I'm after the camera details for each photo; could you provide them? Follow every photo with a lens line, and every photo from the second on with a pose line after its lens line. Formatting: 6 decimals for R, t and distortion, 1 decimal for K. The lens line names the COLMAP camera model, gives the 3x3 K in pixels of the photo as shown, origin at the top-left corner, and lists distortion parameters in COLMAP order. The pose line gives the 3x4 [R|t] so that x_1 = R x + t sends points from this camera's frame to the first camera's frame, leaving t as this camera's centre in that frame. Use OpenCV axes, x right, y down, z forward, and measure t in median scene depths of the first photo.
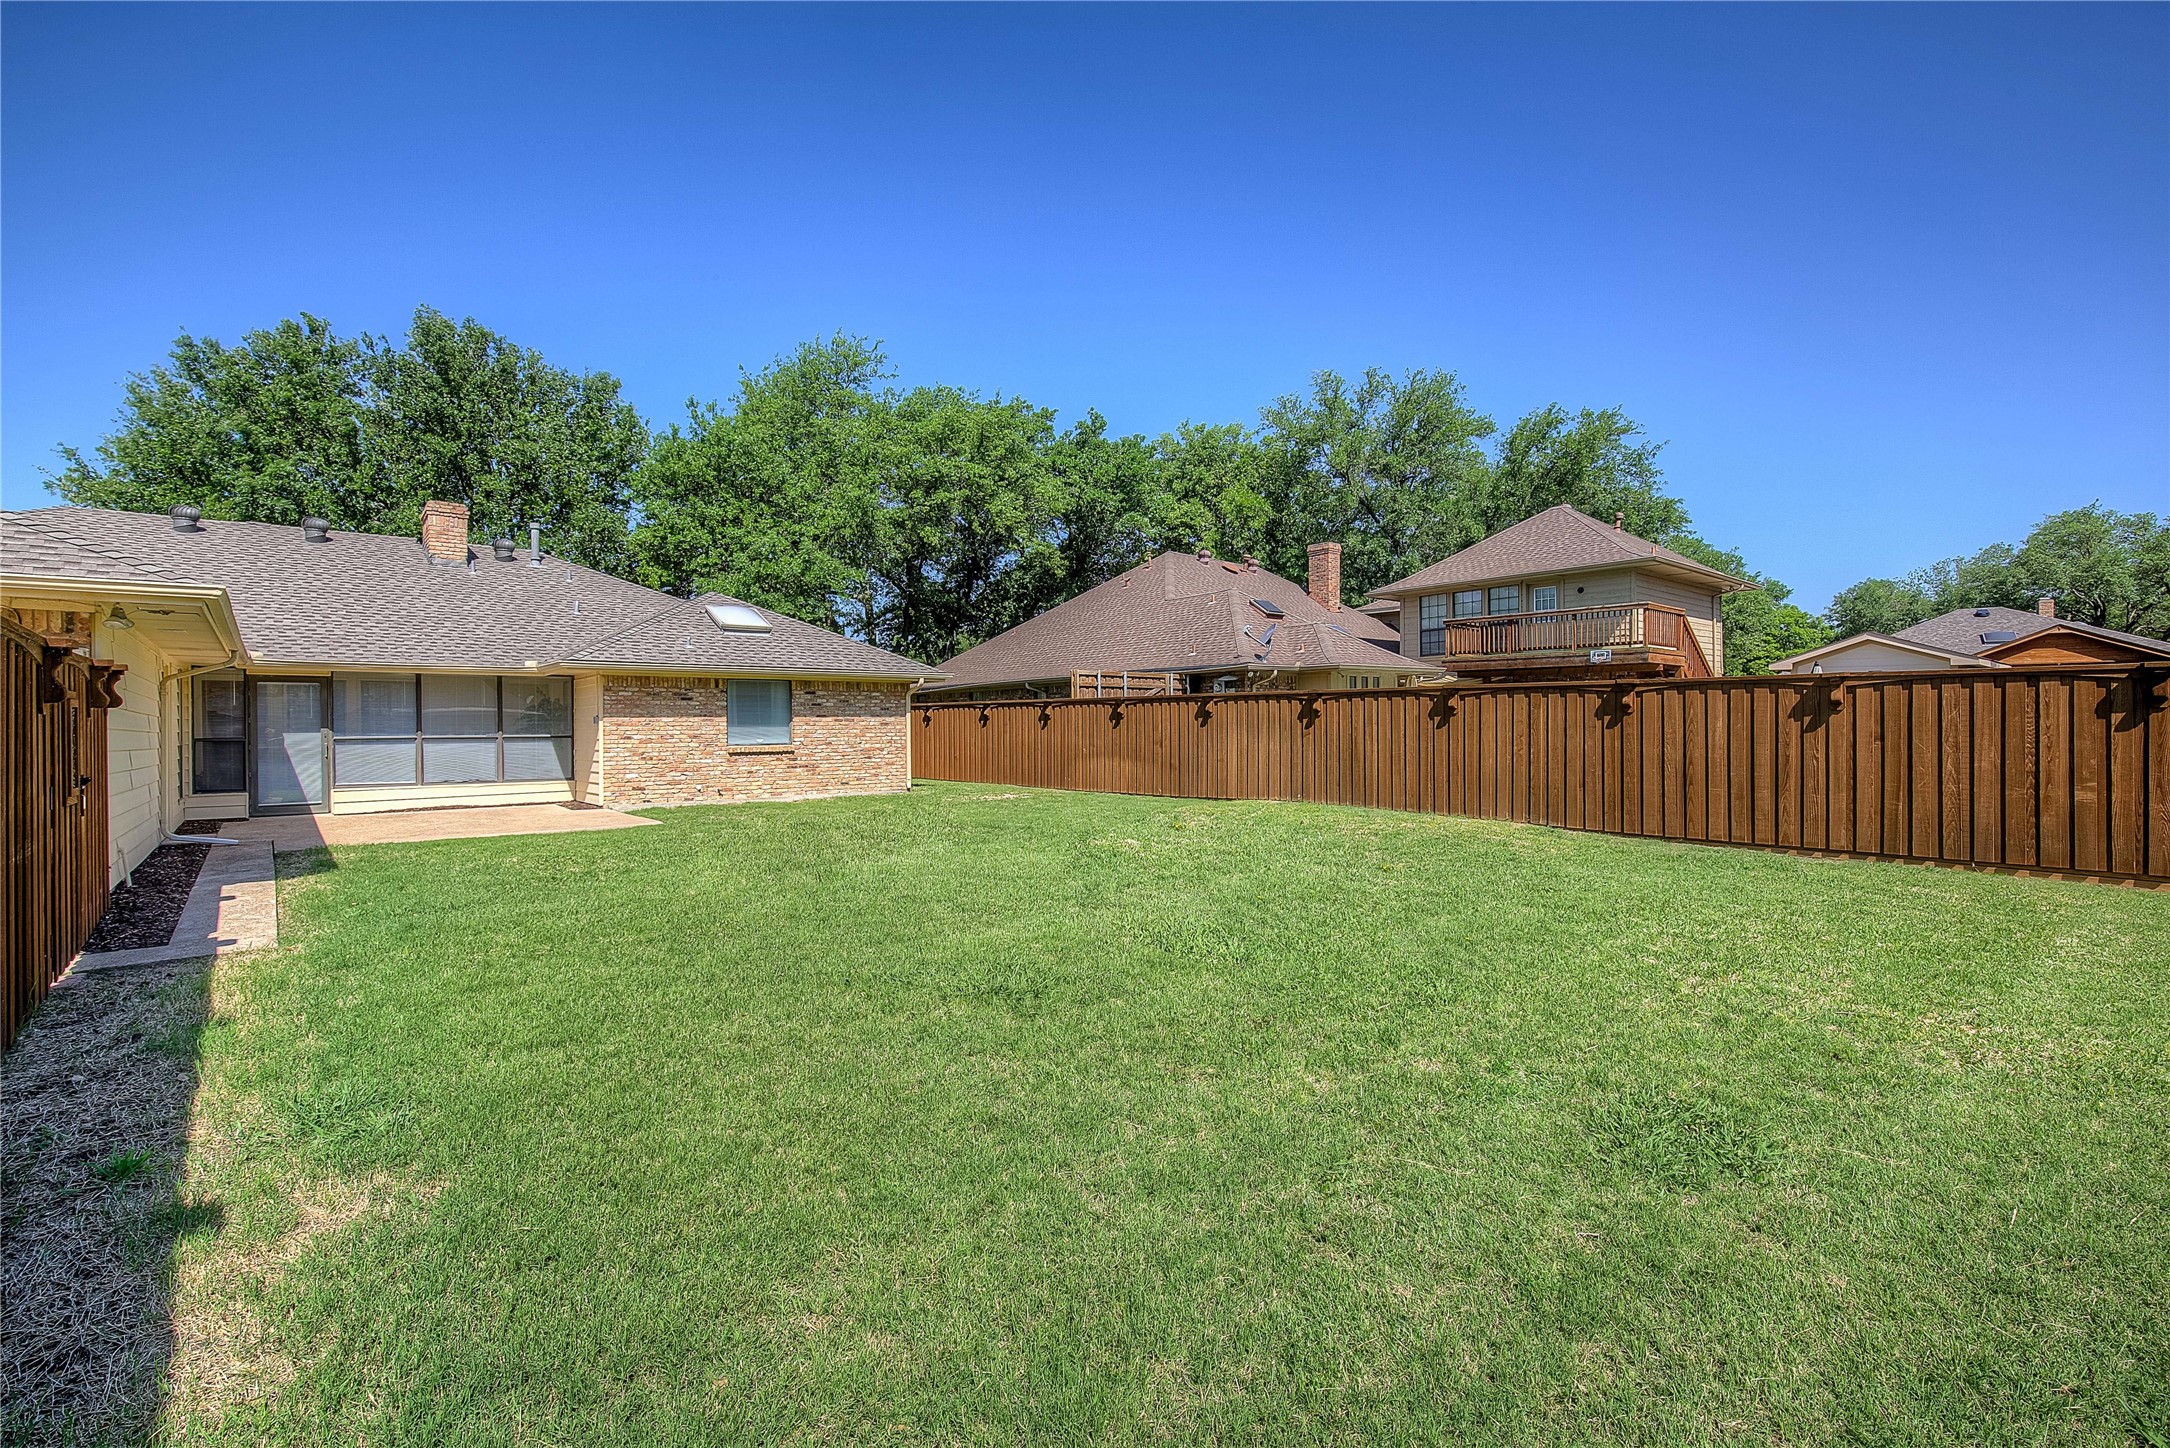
lens RADIAL K [[981.5, 0, 1090.1], [0, 981.5, 728.8], [0, 0, 1]] dist [-0.003817, 0.001810]
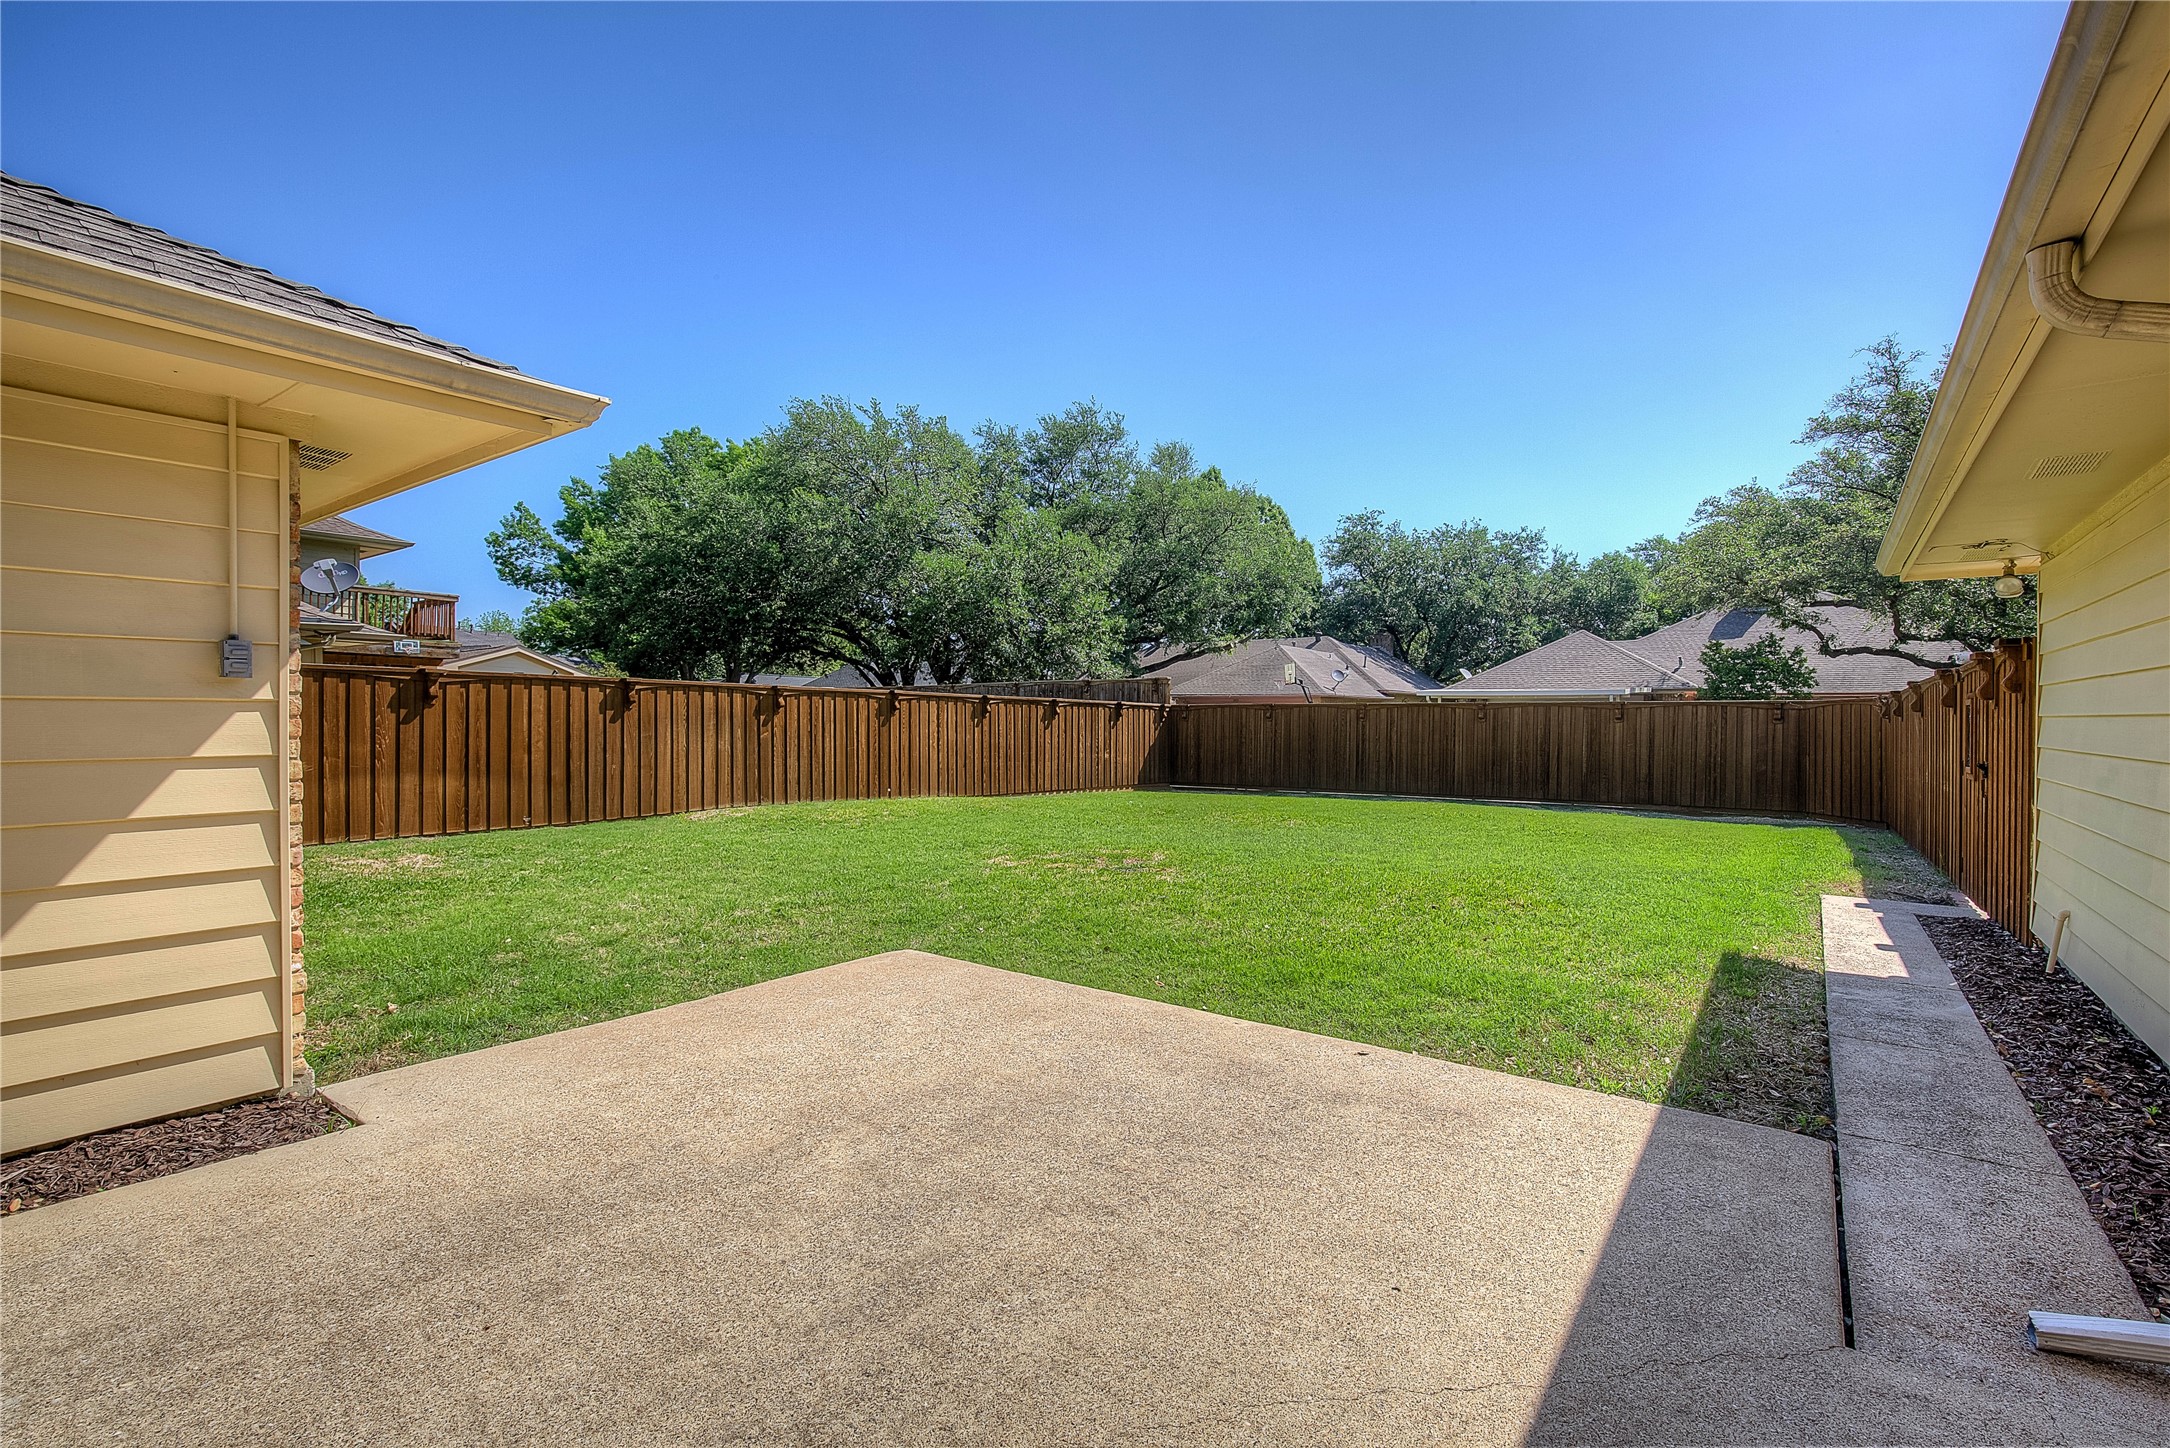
lens RADIAL K [[981.5, 0, 1092.8], [0, 981.5, 723.6], [0, 0, 1]] dist [-0.003817, 0.001810]
pose [[-0.225256, -0.002604, 0.974296, -0.656314], [-0.007124, 0.999974, 0.001025, -0.004410], [-0.974274, -0.006710, -0.225268, 0.765541]]
